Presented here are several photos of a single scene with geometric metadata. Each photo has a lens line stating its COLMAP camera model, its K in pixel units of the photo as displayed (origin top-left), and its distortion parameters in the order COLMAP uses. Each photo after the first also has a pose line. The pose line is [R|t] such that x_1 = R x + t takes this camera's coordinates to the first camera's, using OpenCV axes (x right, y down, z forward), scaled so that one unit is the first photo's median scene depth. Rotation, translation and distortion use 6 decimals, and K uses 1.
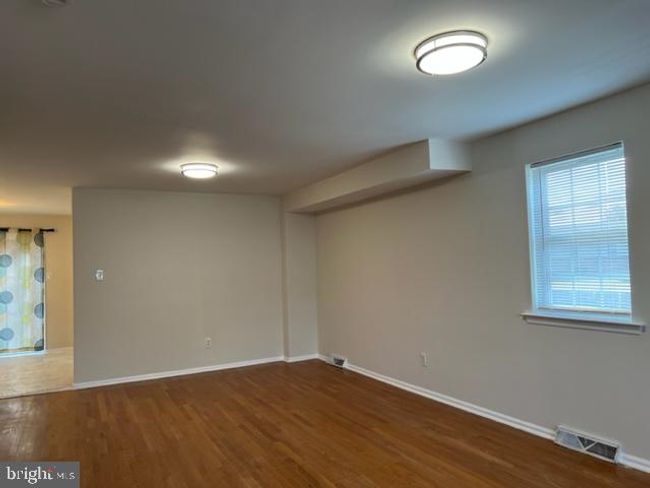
lens RADIAL K [[480.6, 0, 325.0], [0, 480.6, 244.0], [0, 0, 1]] dist [0.017926, 0.001087]
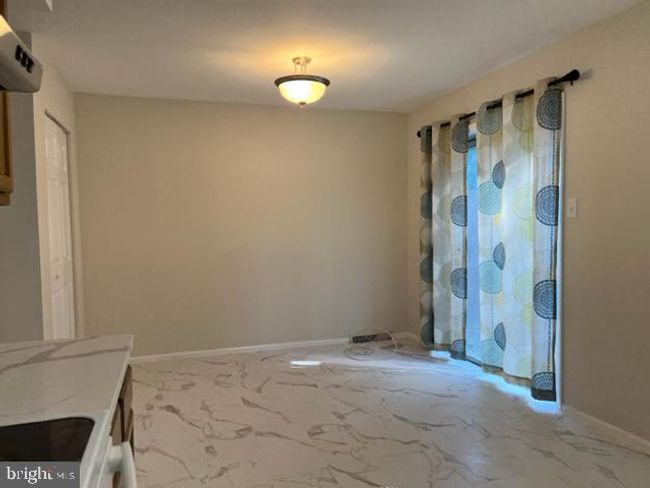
lens RADIAL K [[480.6, 0, 325.0], [0, 480.6, 244.0], [0, 0, 1]] dist [0.017926, 0.001087]
pose [[-0.163505, 0.072737, -0.983858, -0.187209], [0.075592, 0.995270, 0.061018, 0.058532], [0.983642, -0.064395, -0.168230, 0.893727]]
